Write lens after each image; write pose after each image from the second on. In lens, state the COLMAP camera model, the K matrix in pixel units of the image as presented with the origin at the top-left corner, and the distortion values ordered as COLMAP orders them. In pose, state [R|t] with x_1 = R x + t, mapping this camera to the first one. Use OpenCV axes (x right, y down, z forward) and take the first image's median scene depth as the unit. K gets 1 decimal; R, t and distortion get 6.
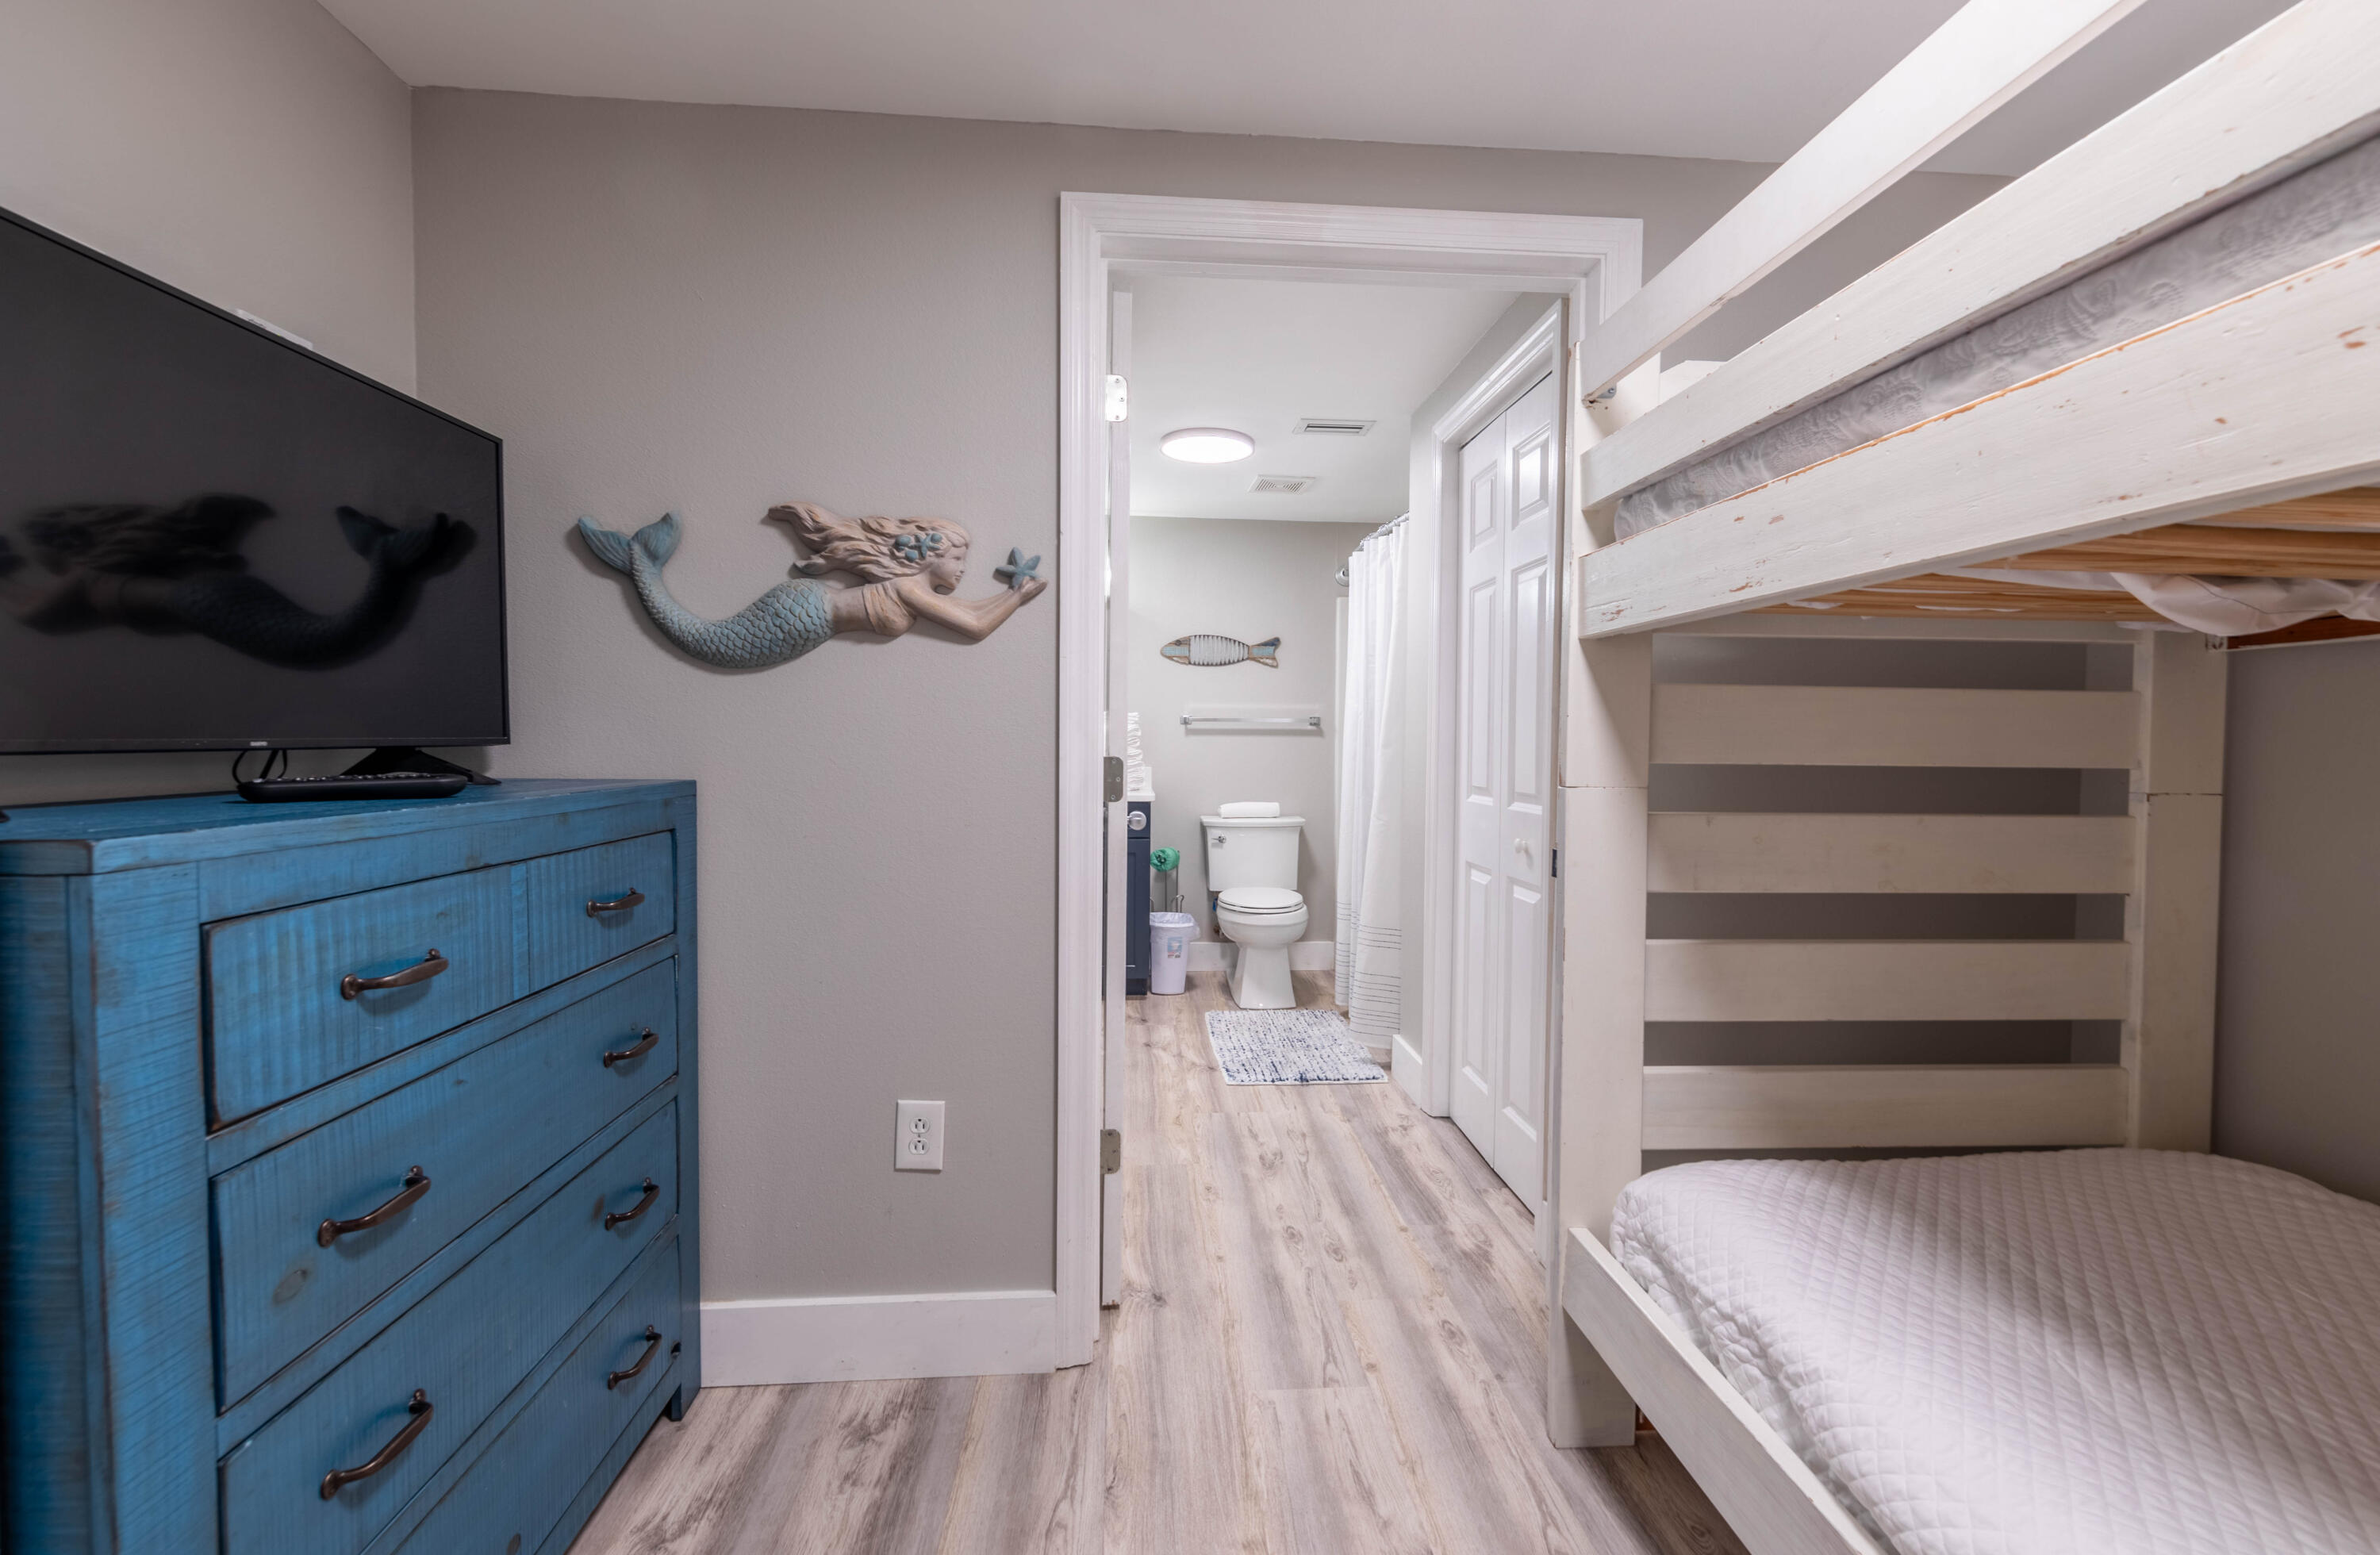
lens RADIAL K [[973.0, 0, 1190.0], [0, 973.0, 777.5], [0, 0, 1]] dist [0.007595, -0.000446]
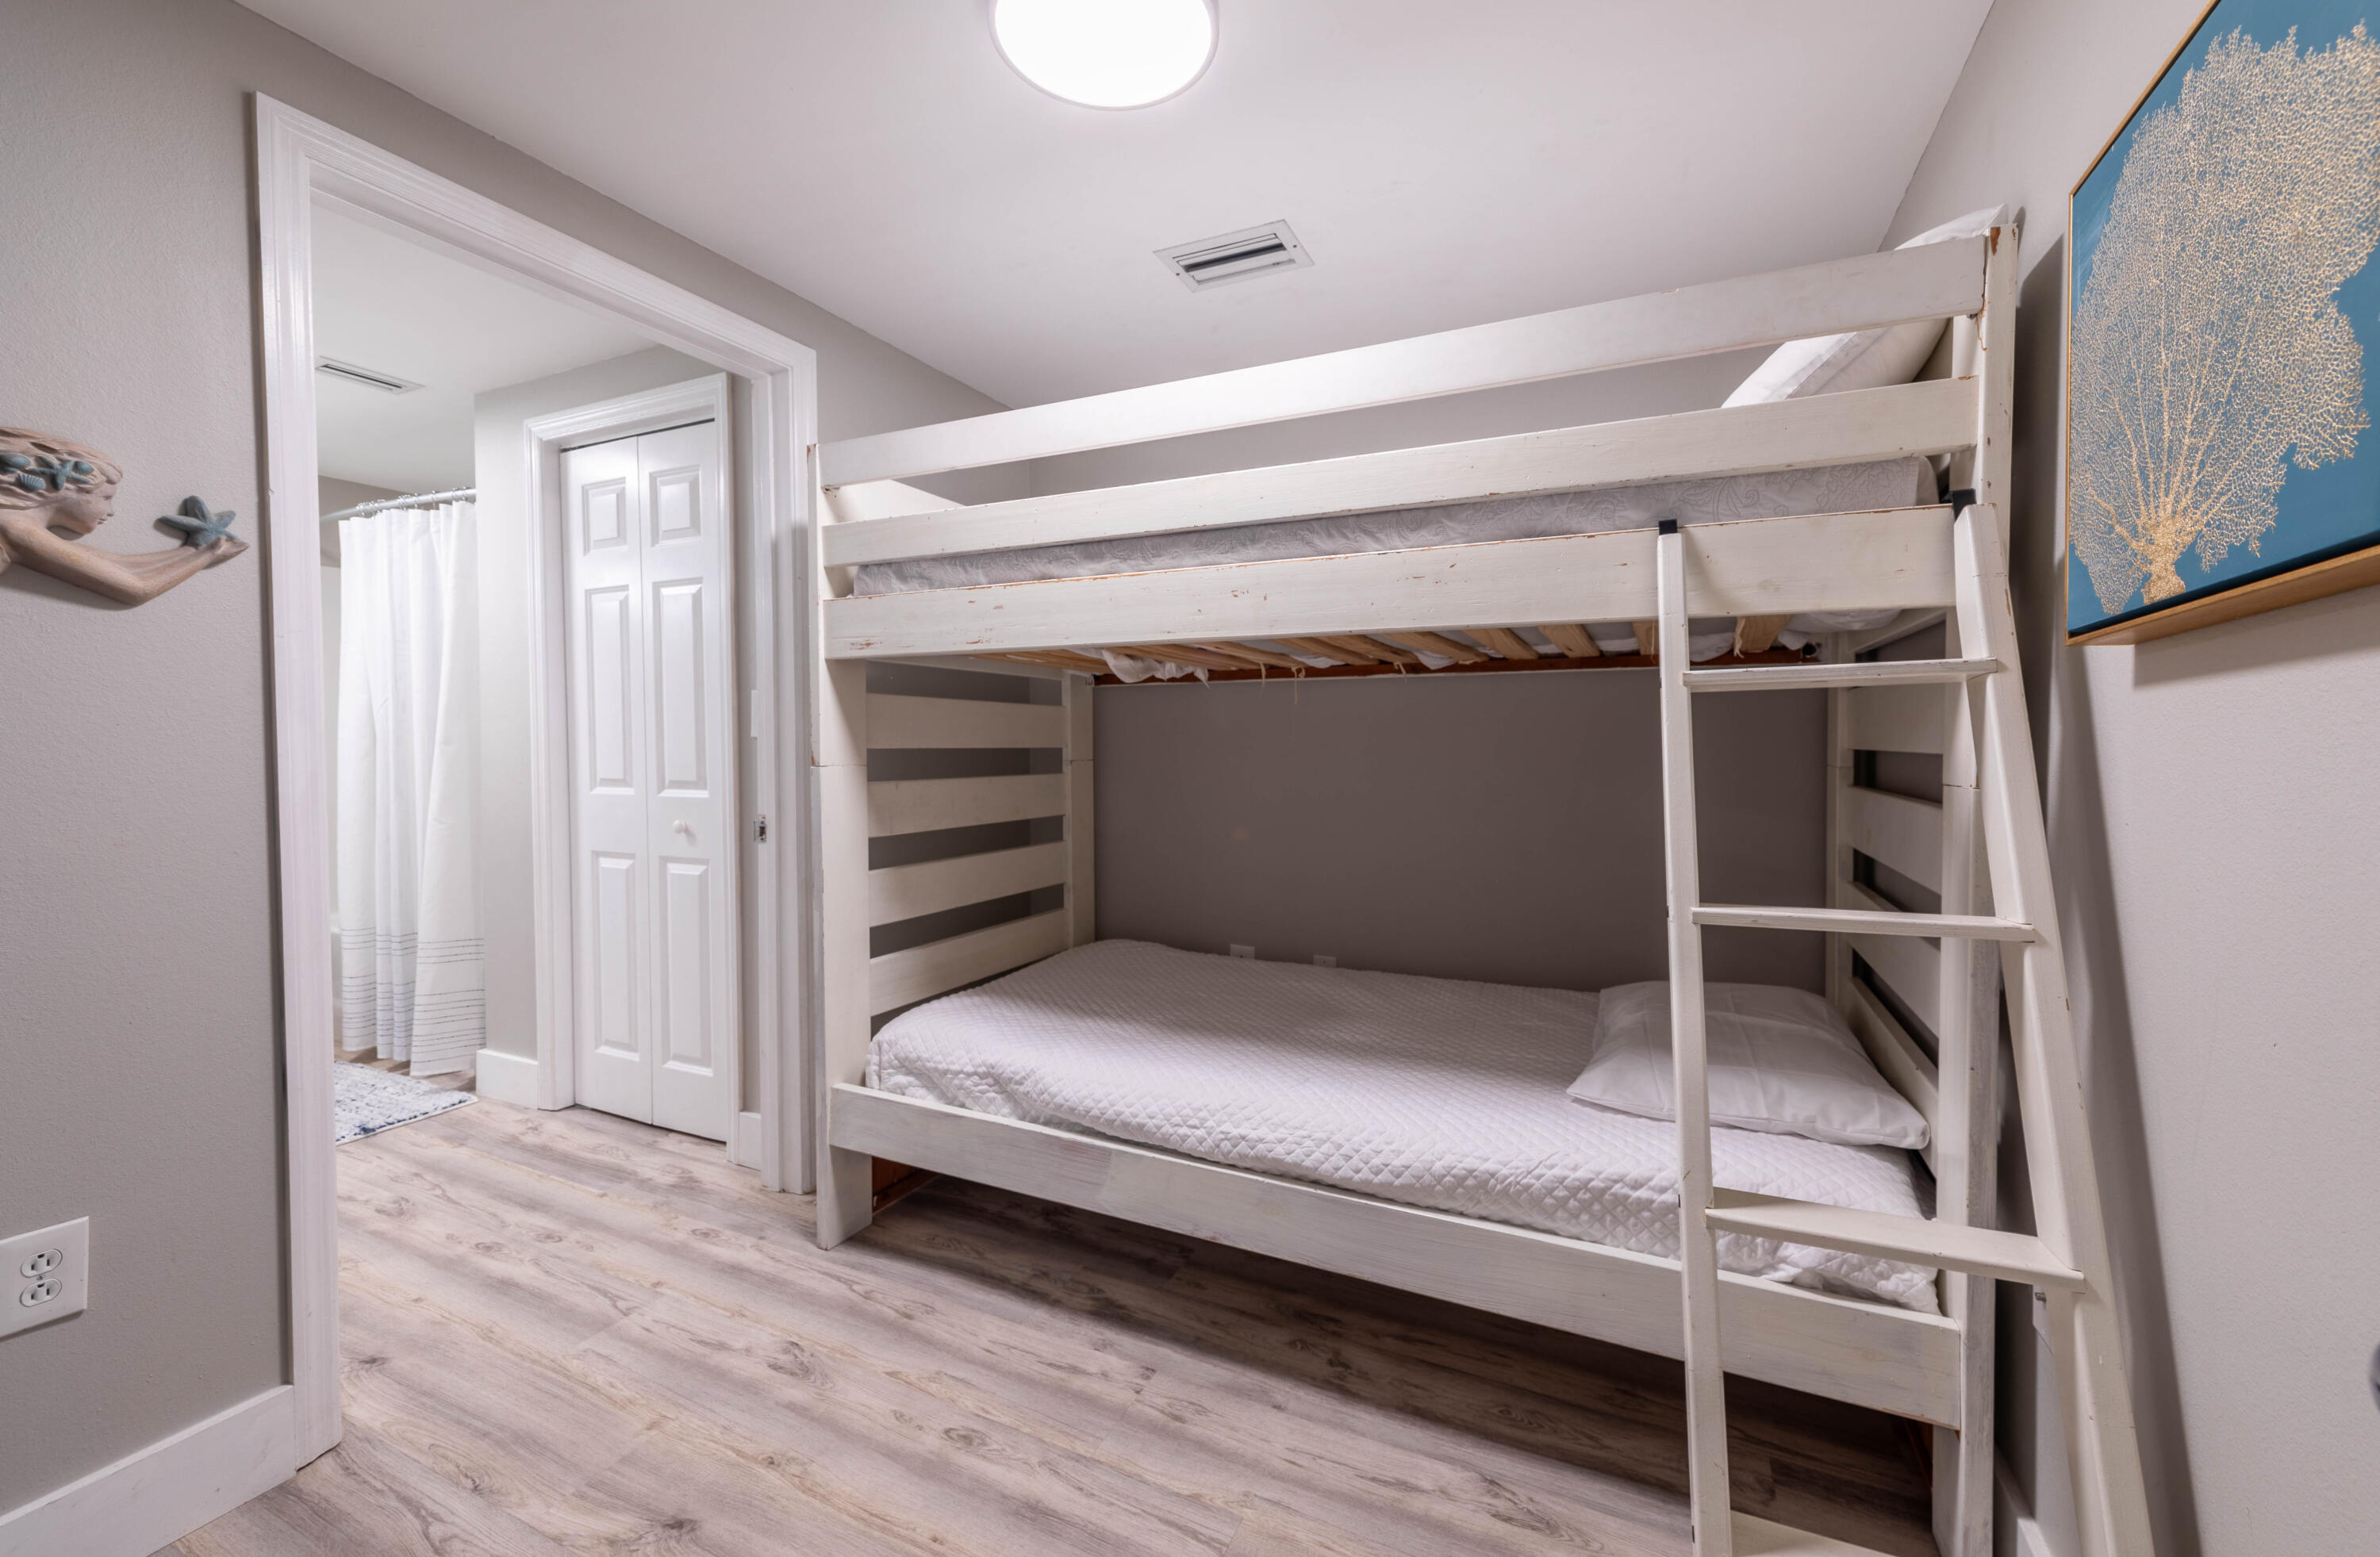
lens RADIAL K [[905.5, 0, 1190.0], [0, 905.5, 778.5], [0, 0, 1]] dist [0.000823, 0.000099]
pose [[0.511325, -0.045350, 0.858190, -0.399966], [0.039703, 0.998787, 0.029124, 0.009414], [-0.858470, 0.019181, 0.512505, -0.091346]]
